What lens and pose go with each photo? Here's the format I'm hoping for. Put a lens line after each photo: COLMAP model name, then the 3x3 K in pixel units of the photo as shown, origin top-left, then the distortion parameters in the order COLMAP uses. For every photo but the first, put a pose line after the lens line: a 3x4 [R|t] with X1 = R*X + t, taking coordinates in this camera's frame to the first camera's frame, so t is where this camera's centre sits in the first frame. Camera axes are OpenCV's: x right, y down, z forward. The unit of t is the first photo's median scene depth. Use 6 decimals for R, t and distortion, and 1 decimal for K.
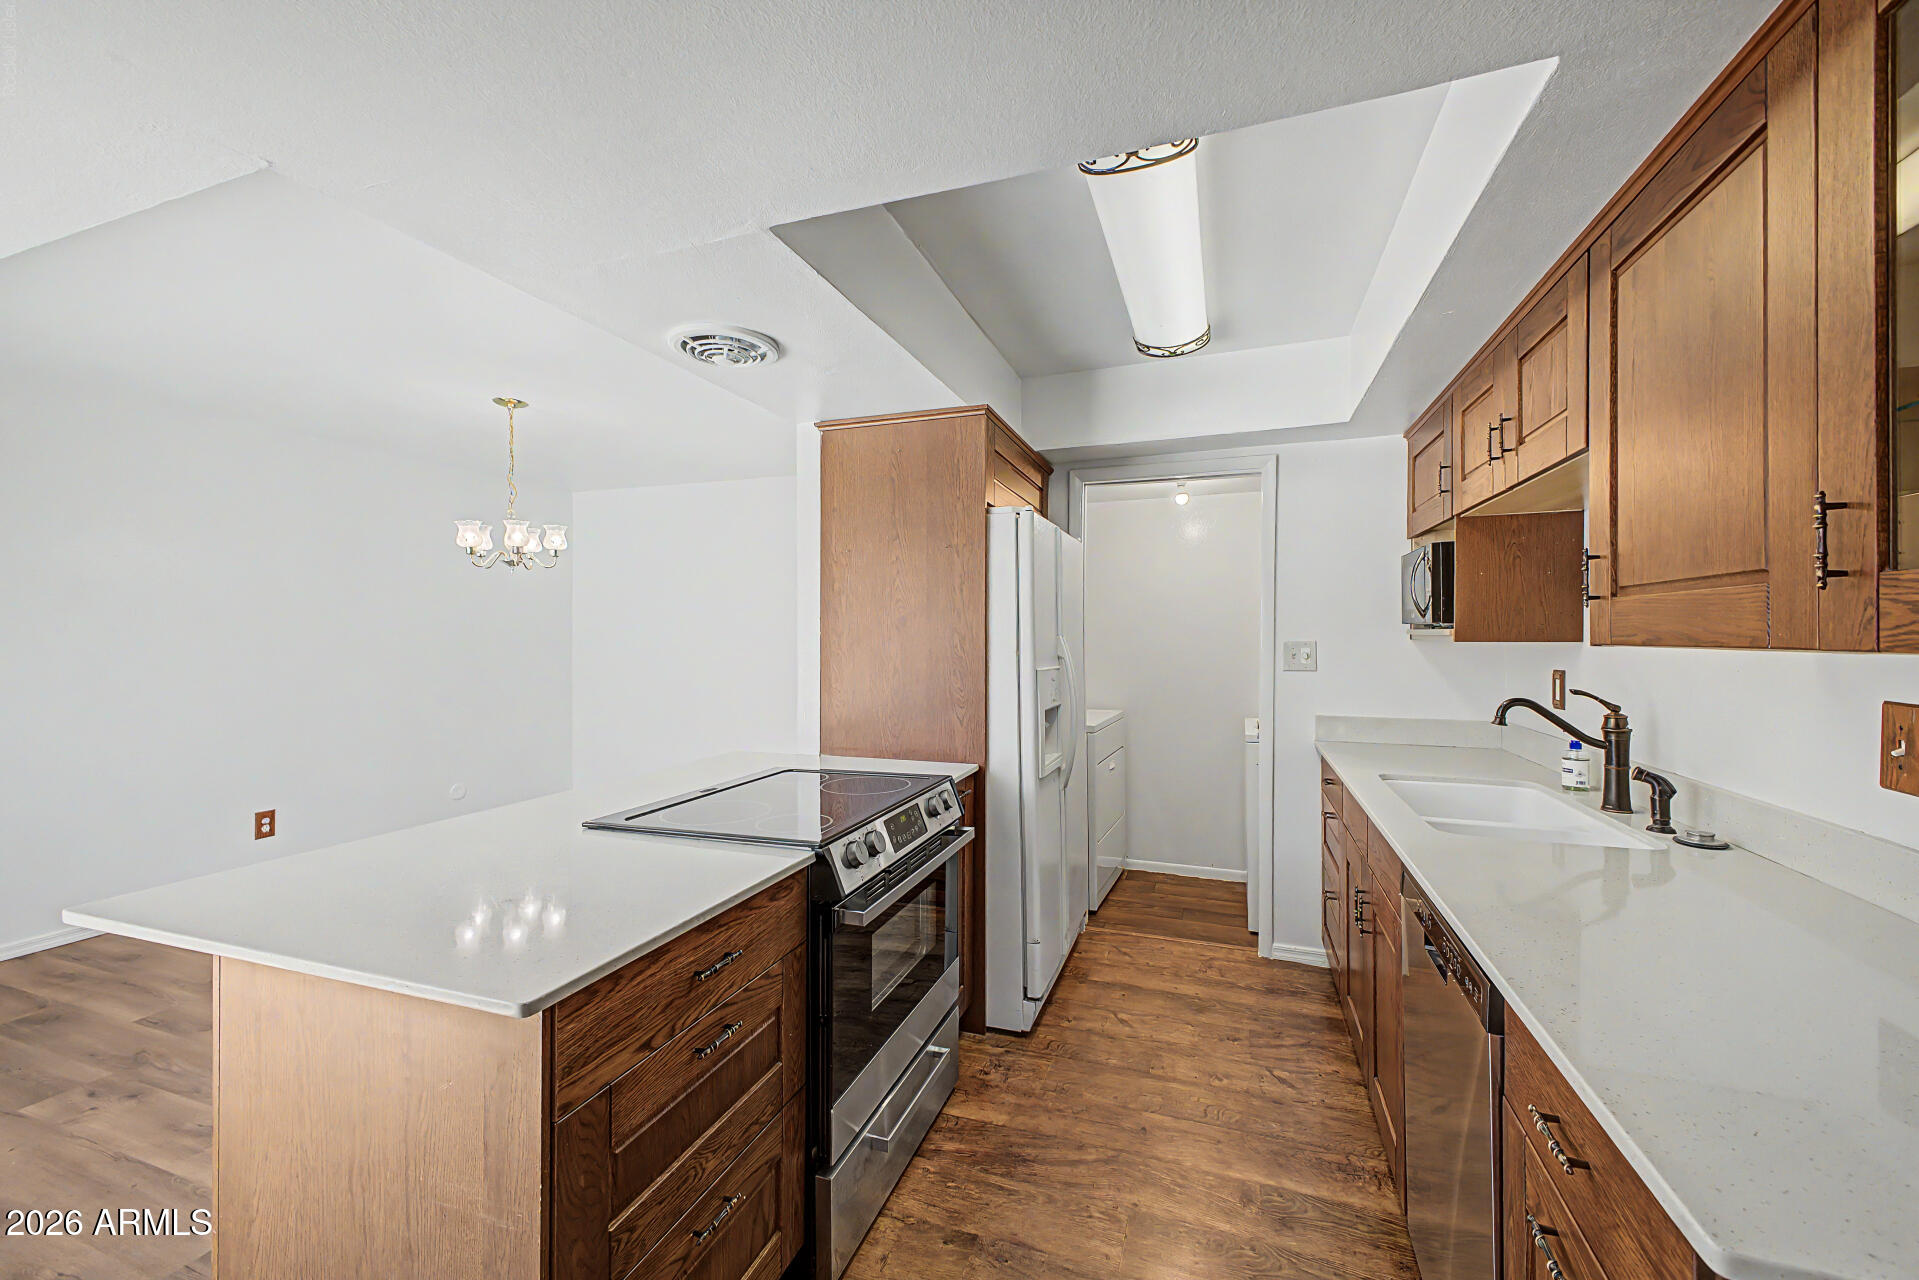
lens RADIAL K [[760.1, 0, 963.4], [0, 760.1, 630.4], [0, 0, 1]] dist [0.018069, -0.000281]
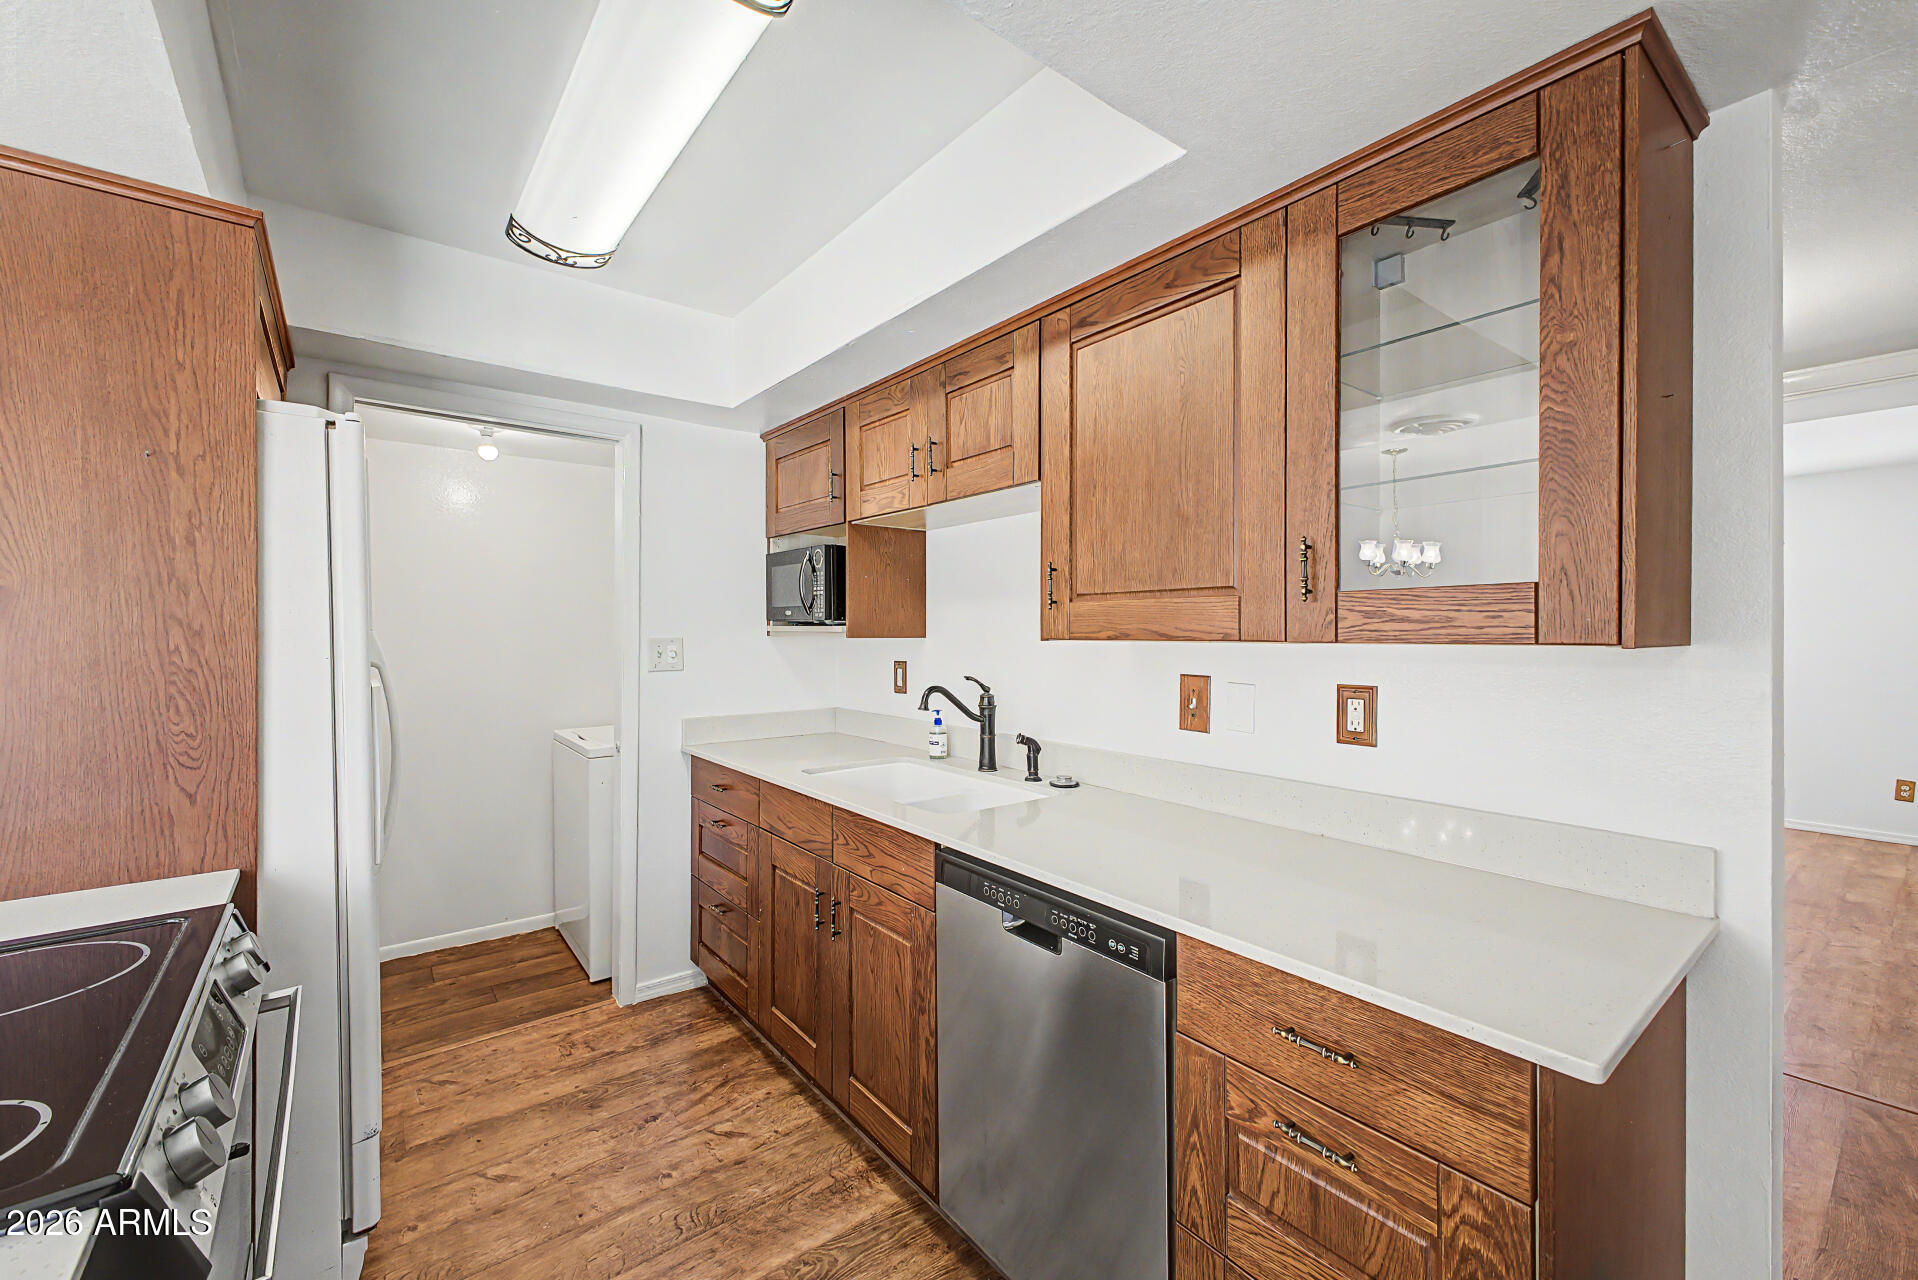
lens RADIAL K [[775.6, 0, 958.0], [0, 775.6, 631.7], [0, 0, 1]] dist [0.036380, -0.009972]
pose [[0.537525, 0.002012, 0.843245, -0.198687], [-0.007514, 0.999969, 0.002403, 0.002752], [-0.843214, -0.007628, 0.537523, 0.278681]]
